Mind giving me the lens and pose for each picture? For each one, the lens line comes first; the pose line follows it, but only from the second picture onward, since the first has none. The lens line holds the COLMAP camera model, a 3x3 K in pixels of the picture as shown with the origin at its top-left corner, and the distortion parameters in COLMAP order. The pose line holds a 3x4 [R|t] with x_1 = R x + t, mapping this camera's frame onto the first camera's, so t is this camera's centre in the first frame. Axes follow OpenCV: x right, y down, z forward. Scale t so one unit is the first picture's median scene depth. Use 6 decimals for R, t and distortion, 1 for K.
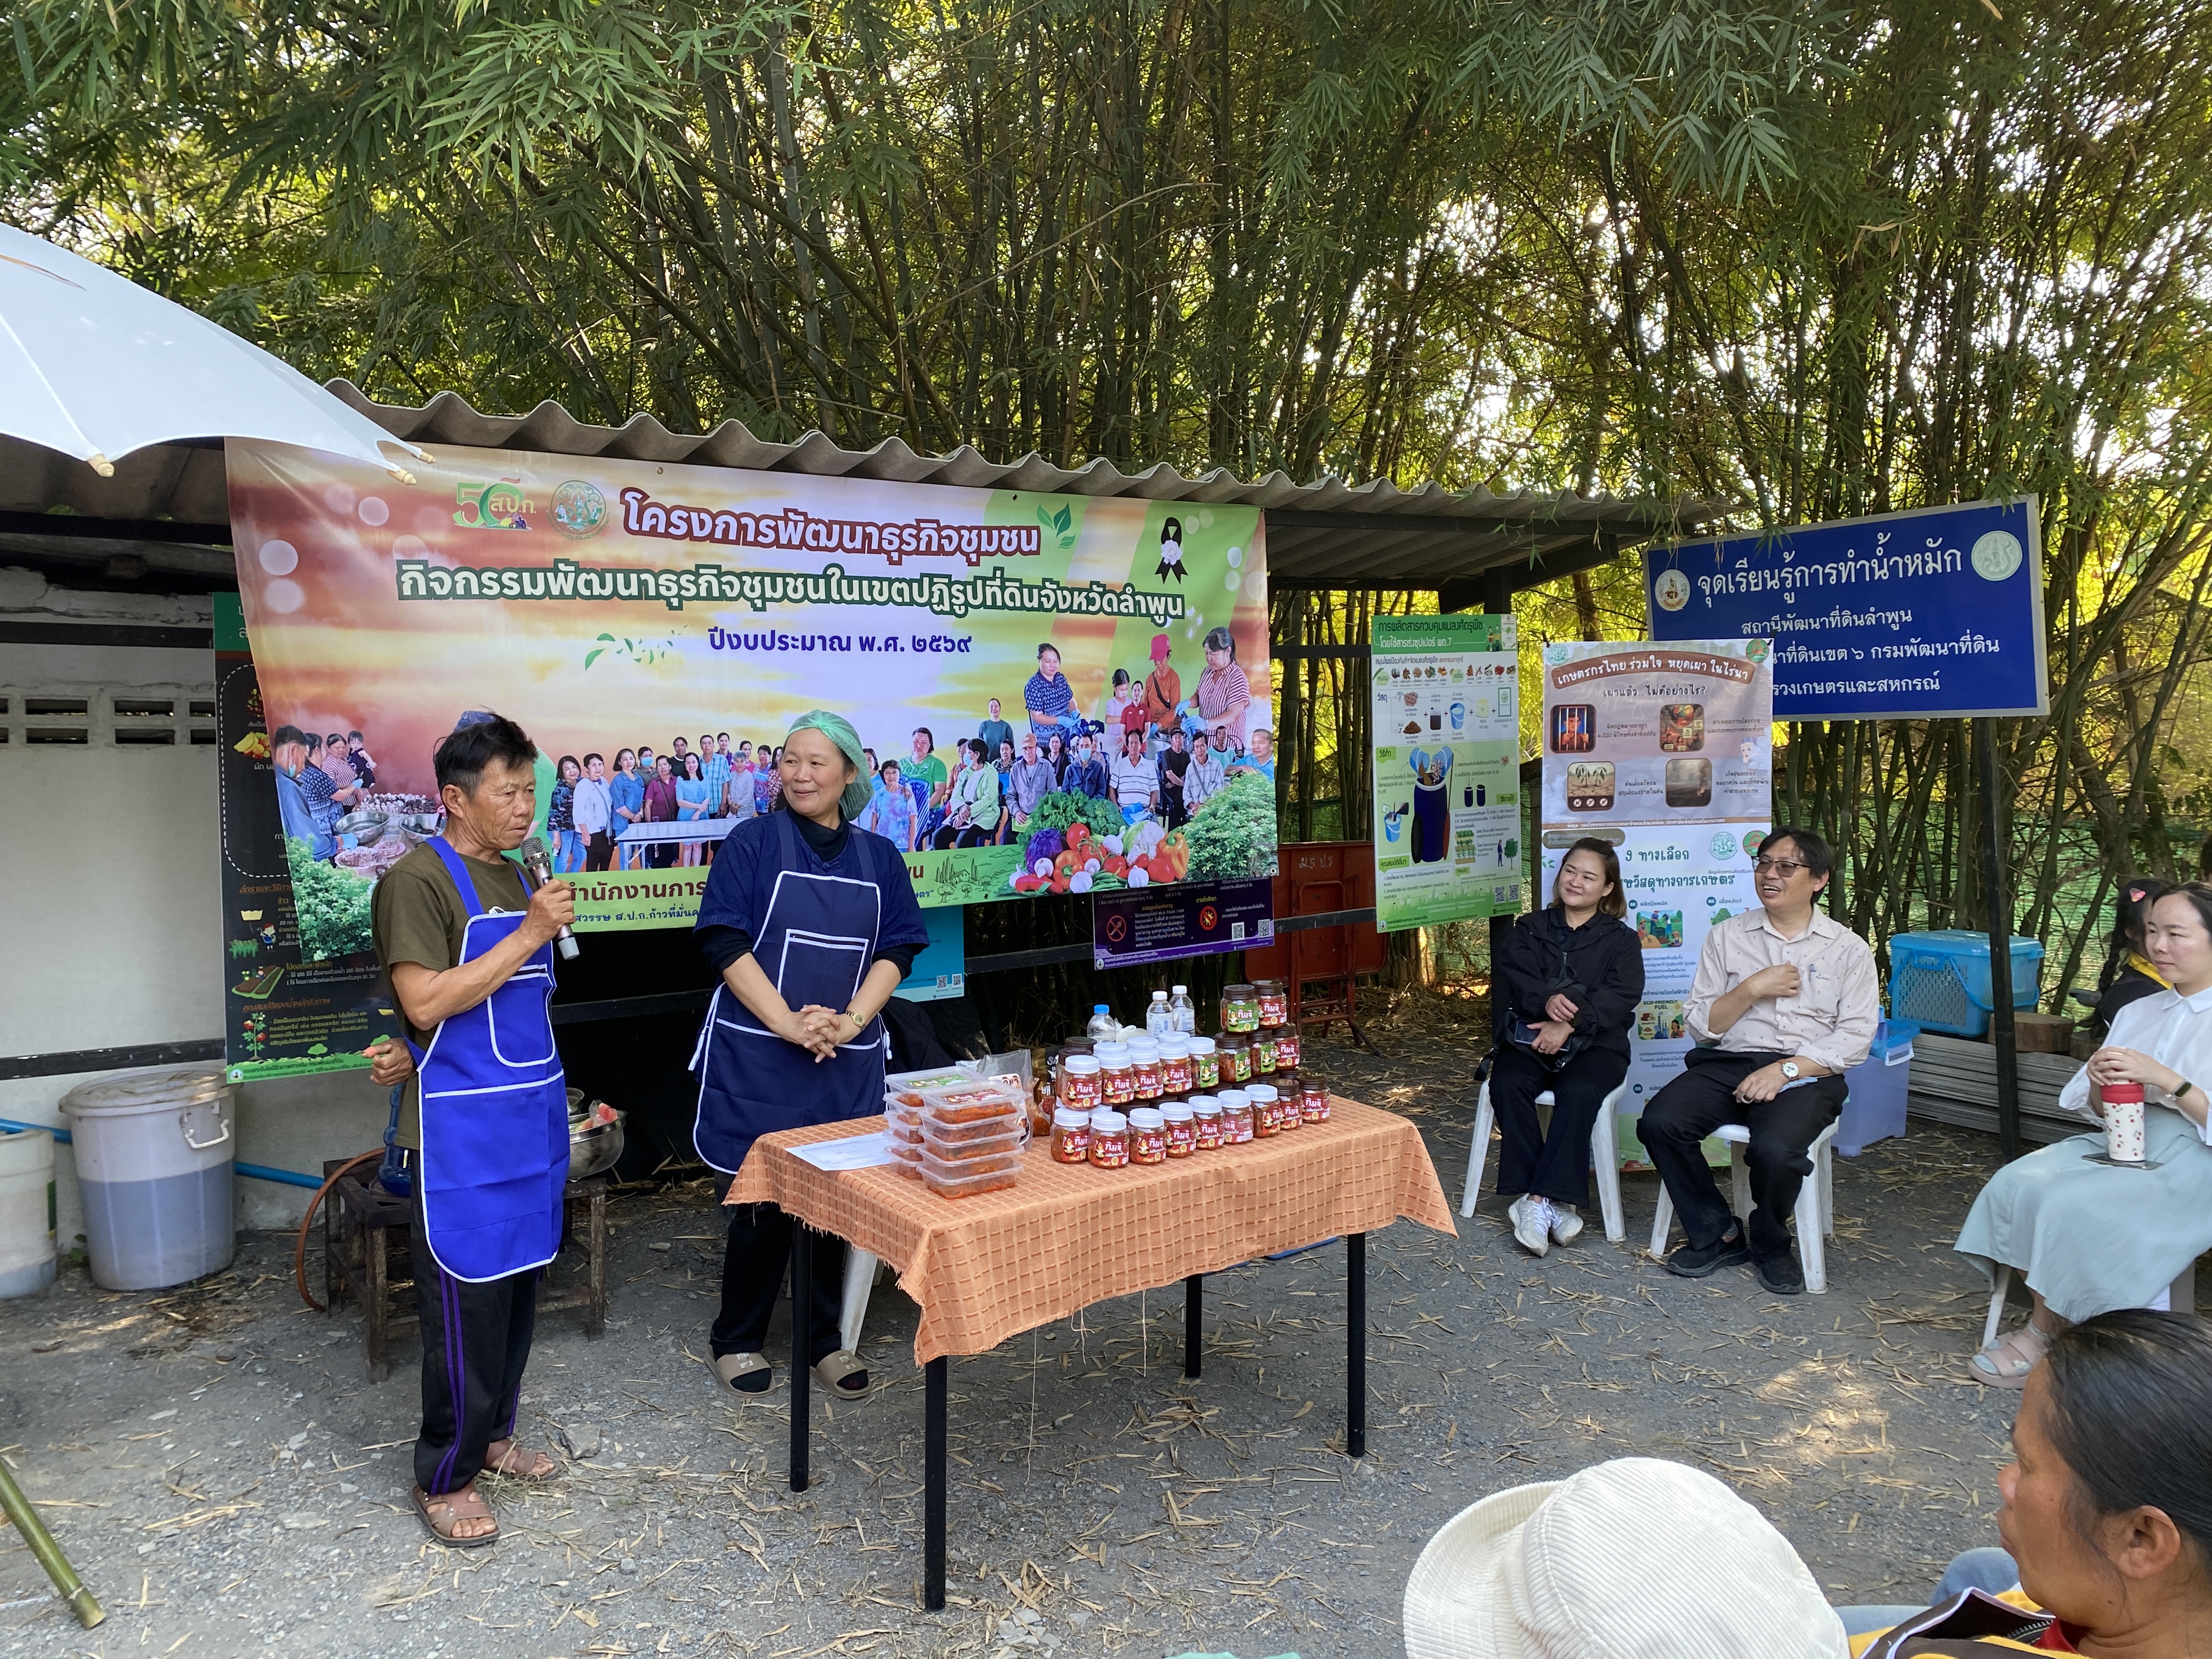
lens RADIAL K [[1661.2, 0, 1121.1], [0, 1661.2, 801.1], [0, 0, 1]] dist [0.039918, -0.033875]
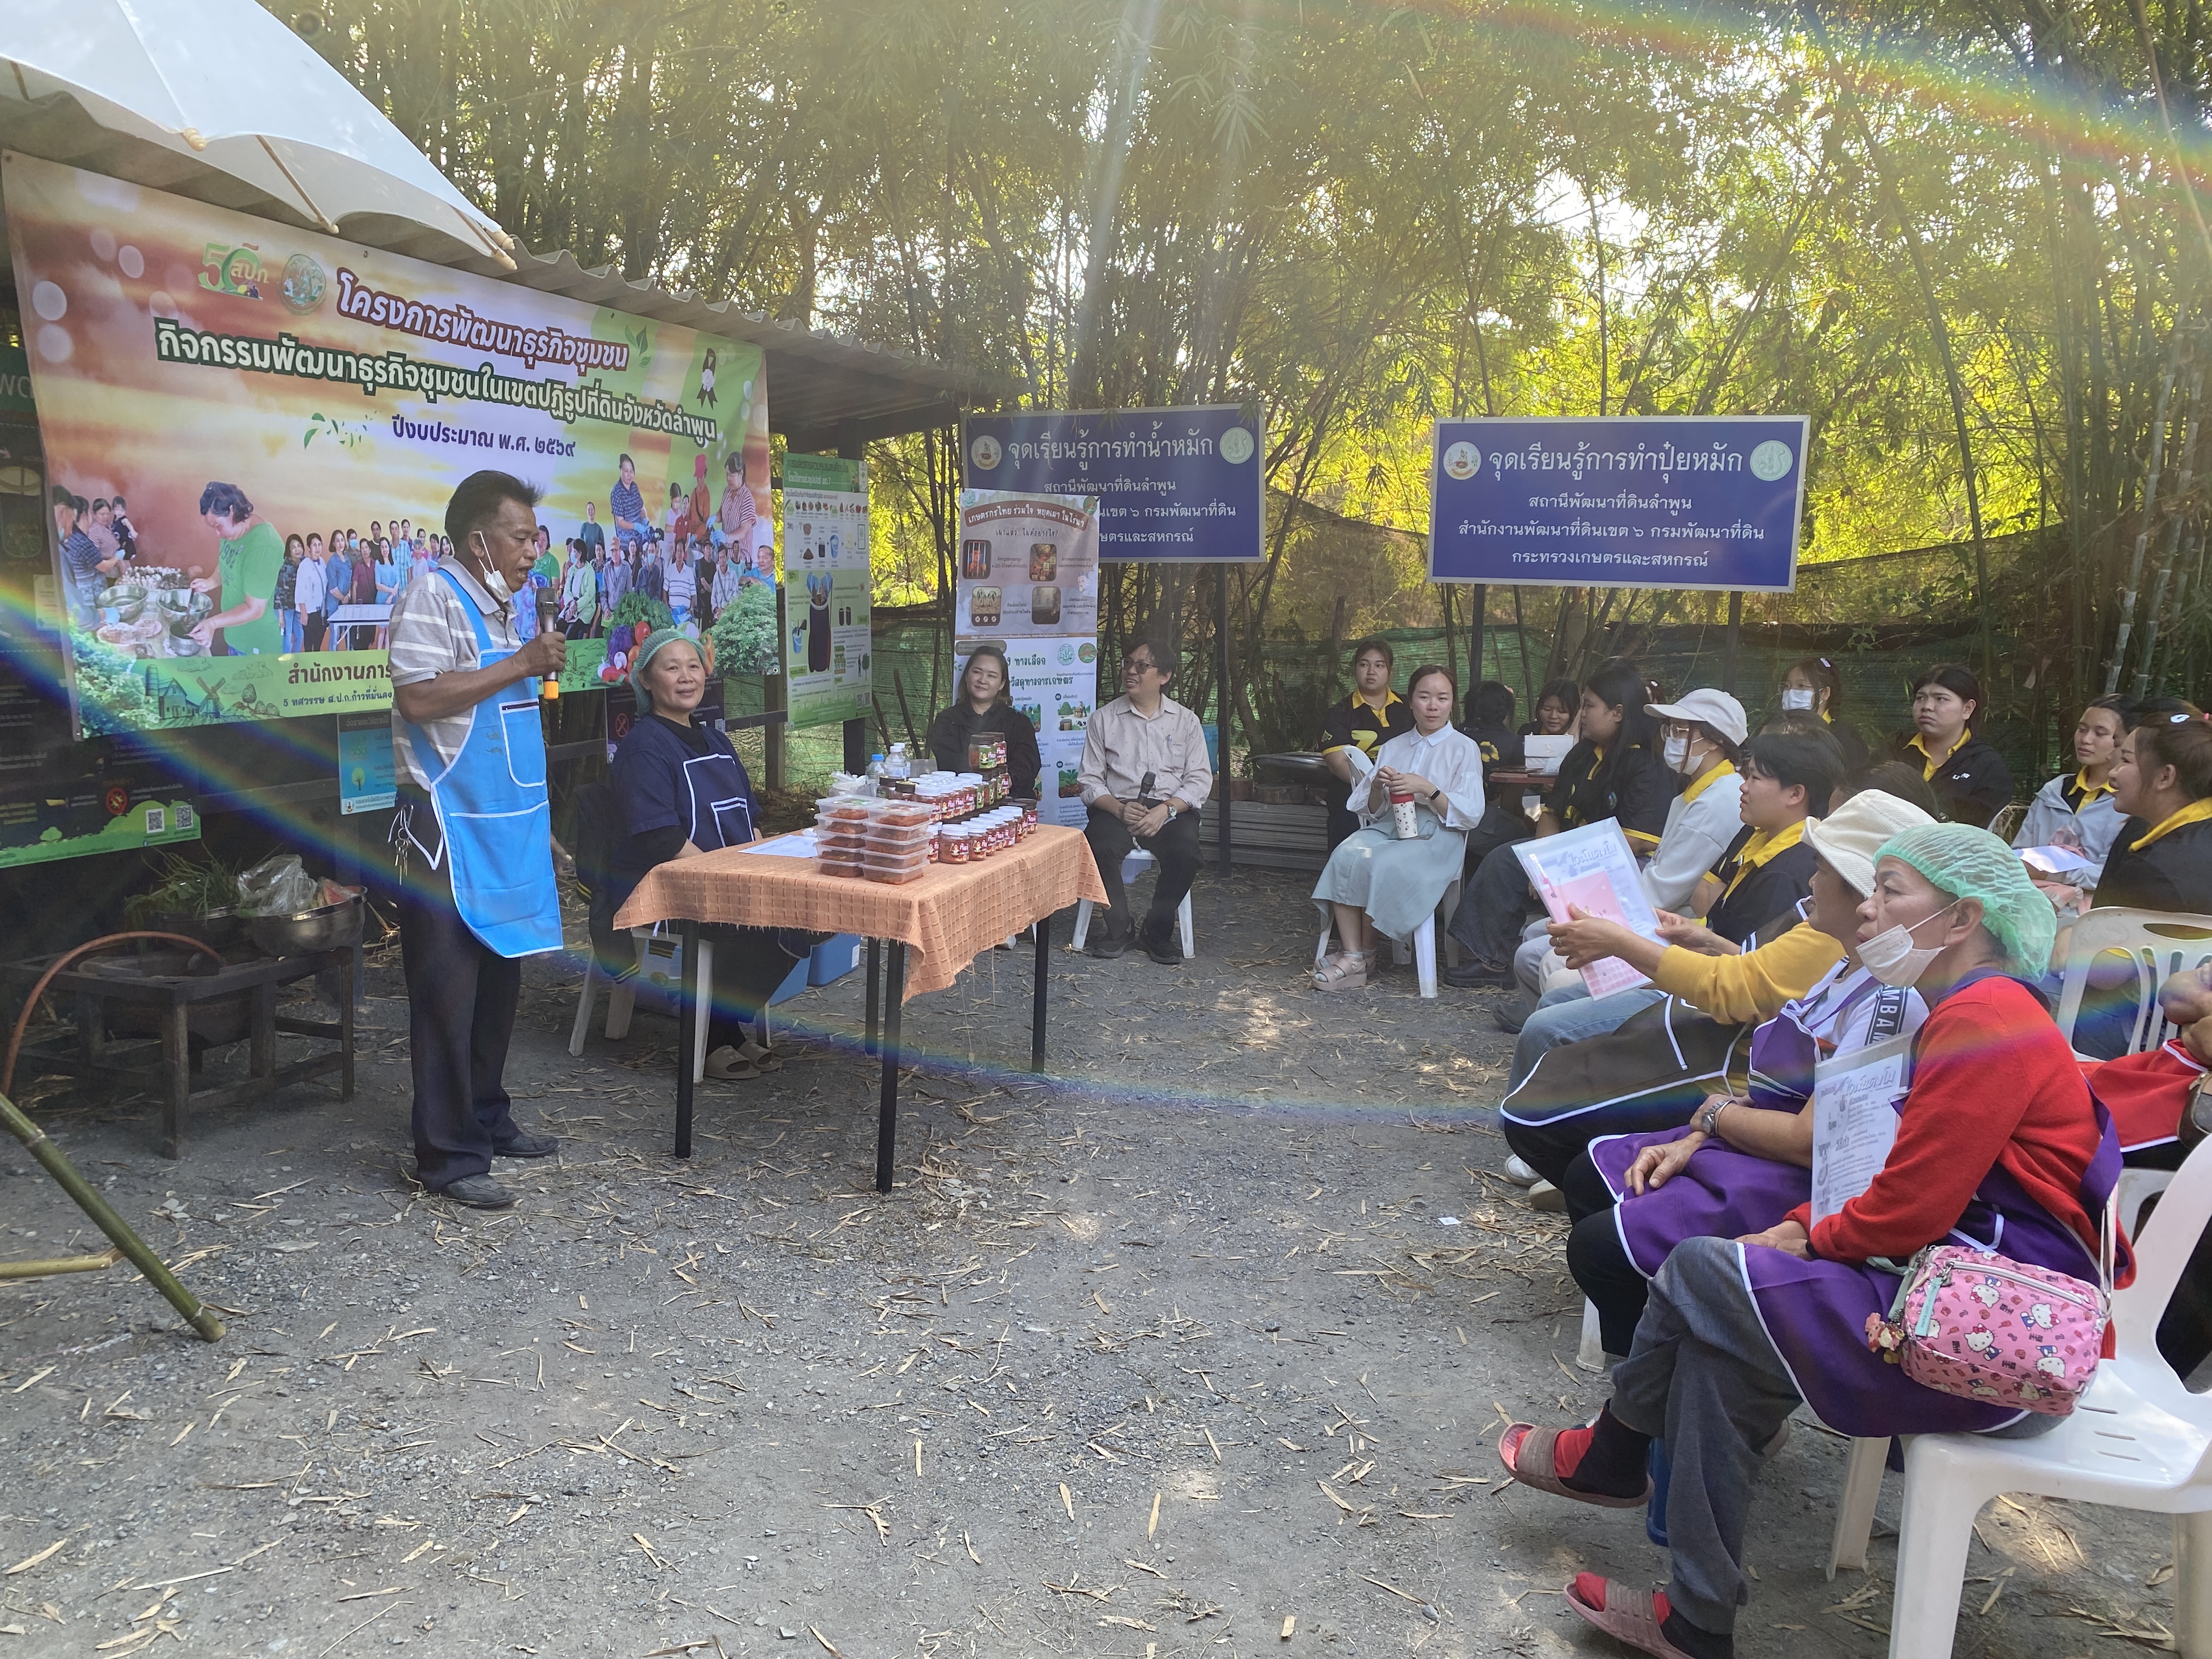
lens RADIAL K [[1661.2, 0, 1070.0], [0, 1661.2, 808.4], [0, 0, 1]] dist [0.039918, -0.033875]
pose [[0.821071, -0.036101, 0.569684, -0.439981], [-0.022519, 0.995173, 0.095520, 0.025473], [-0.570382, -0.091258, 0.816294, -0.086740]]
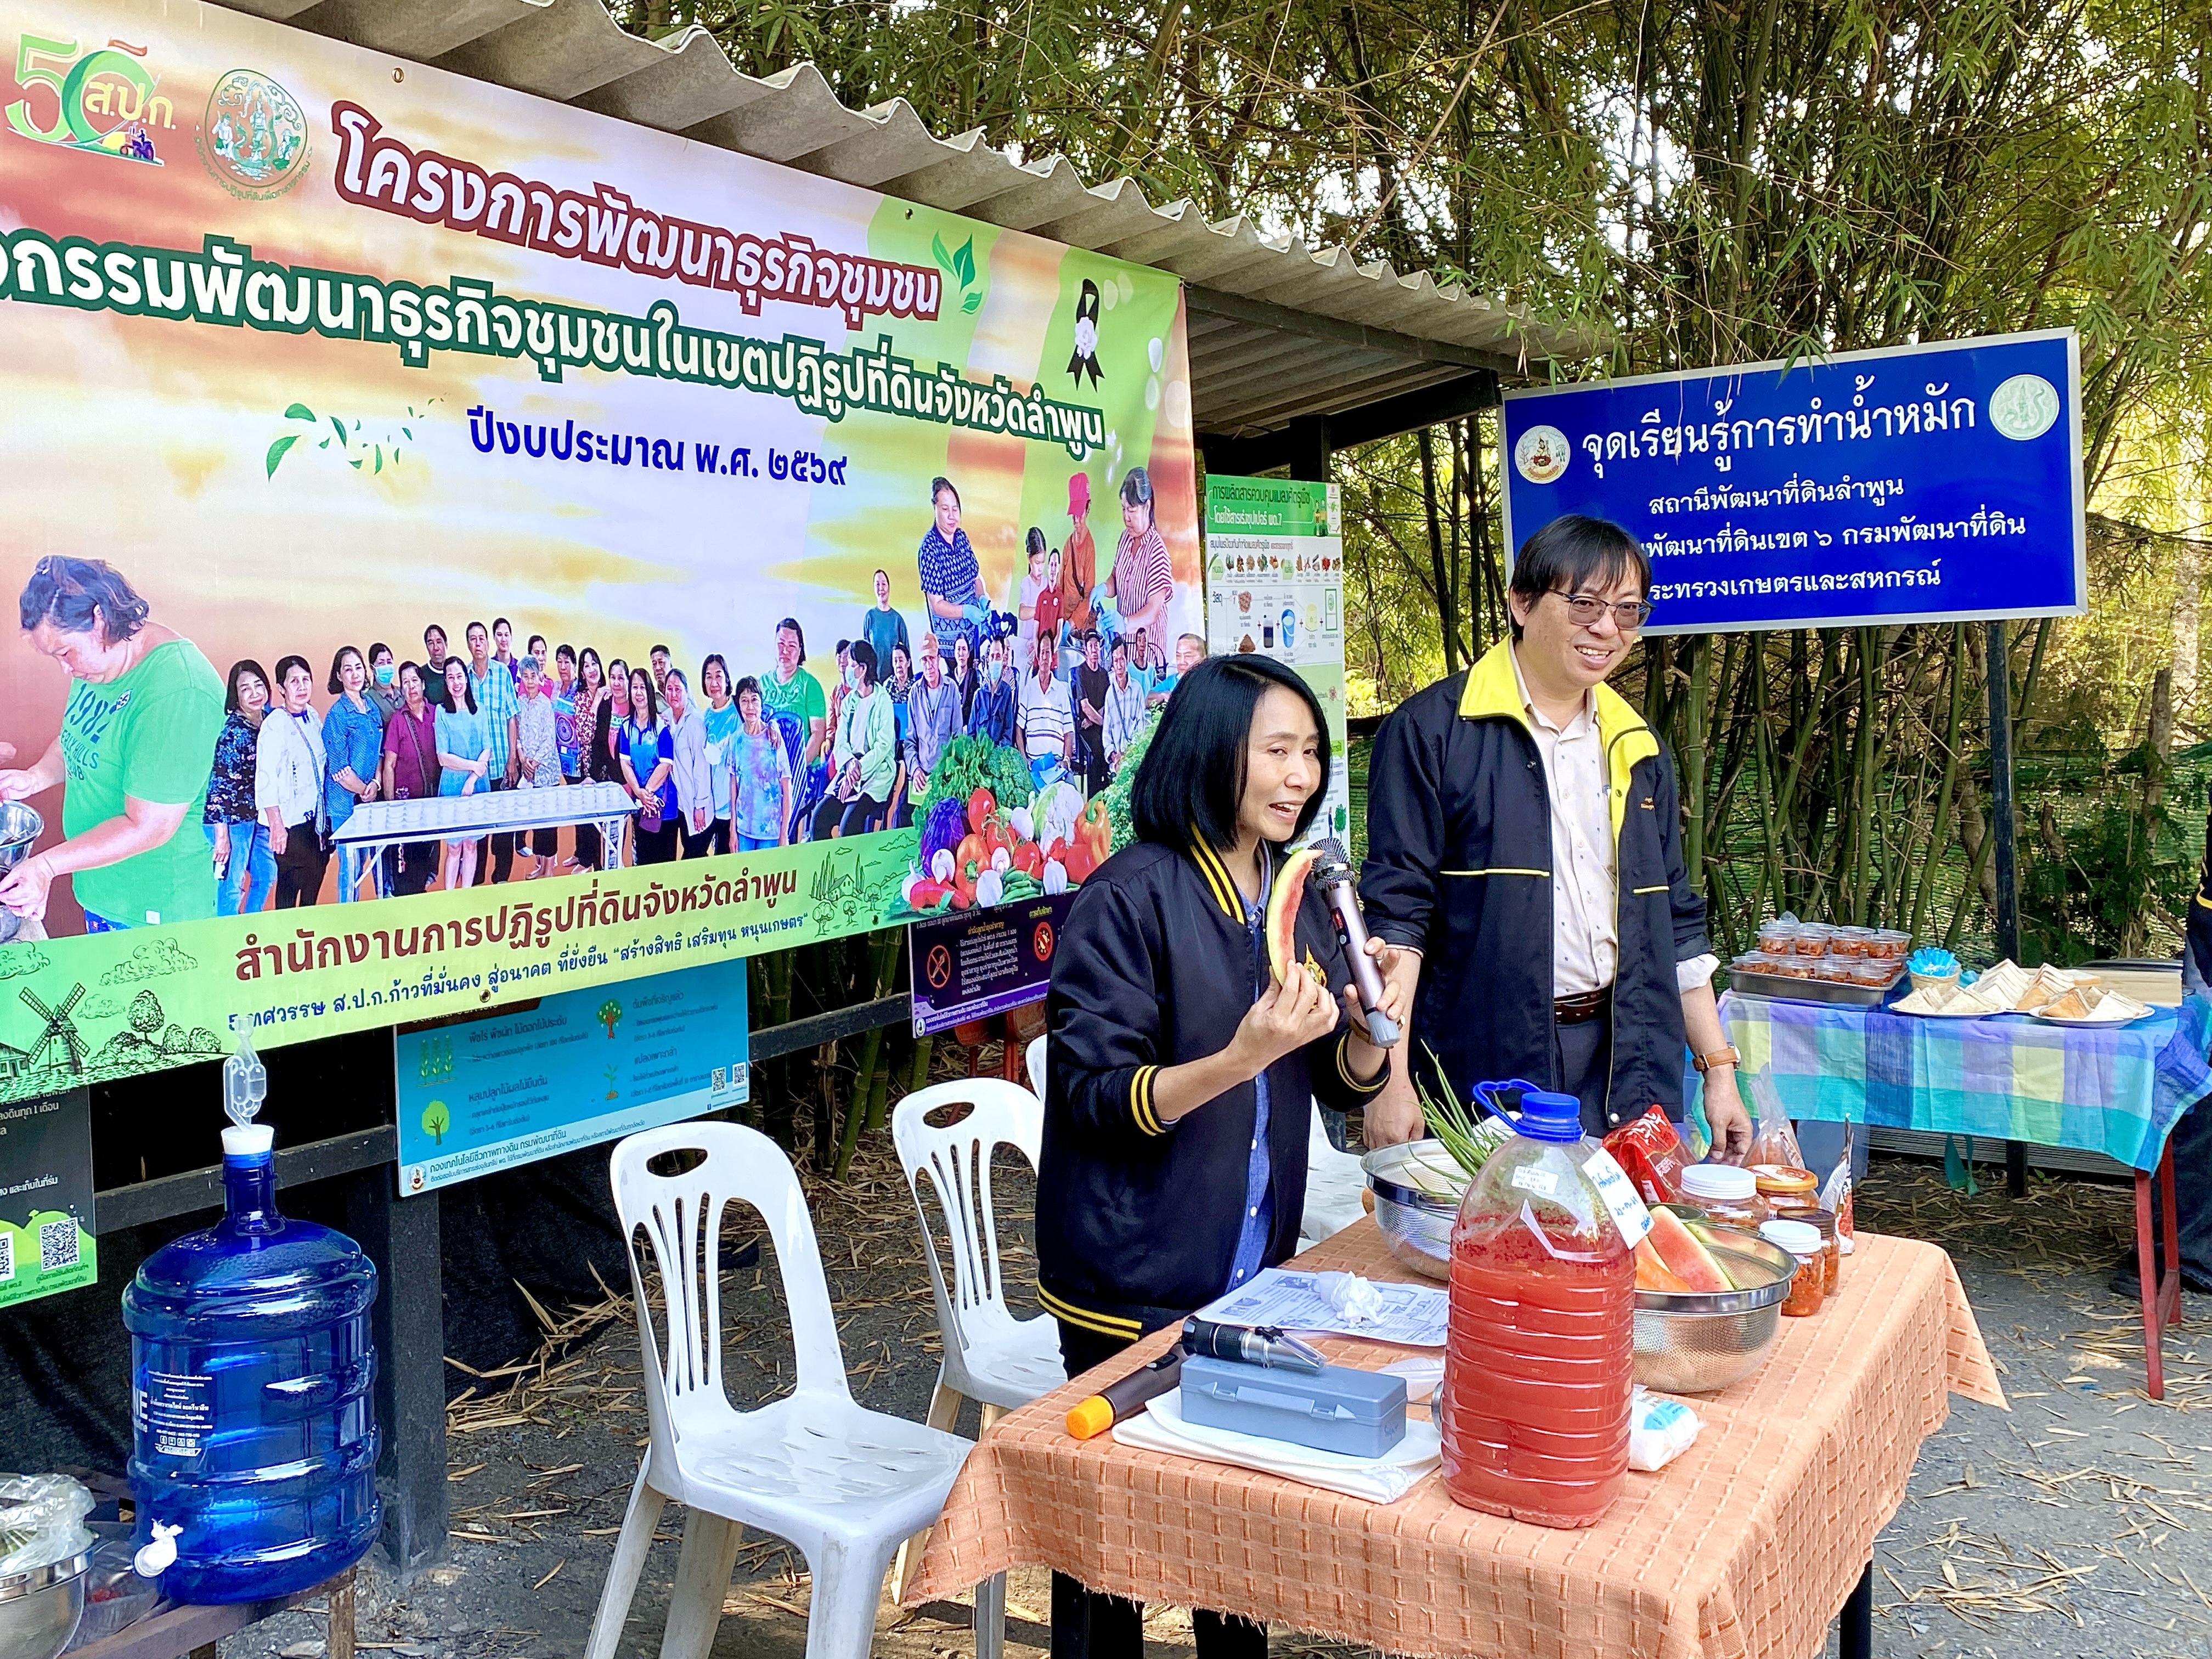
lens RADIAL K [[2123.7, 0, 1082.9], [0, 2123.7, 838.5], [0, 0, 1]] dist [-0.007007, 0.000000]
pose [[0.921716, -0.040475, 0.385747, -0.288951], [0.032357, 0.999097, 0.027519, 0.011563], [-0.386513, -0.012883, 0.922194, 0.300691]]
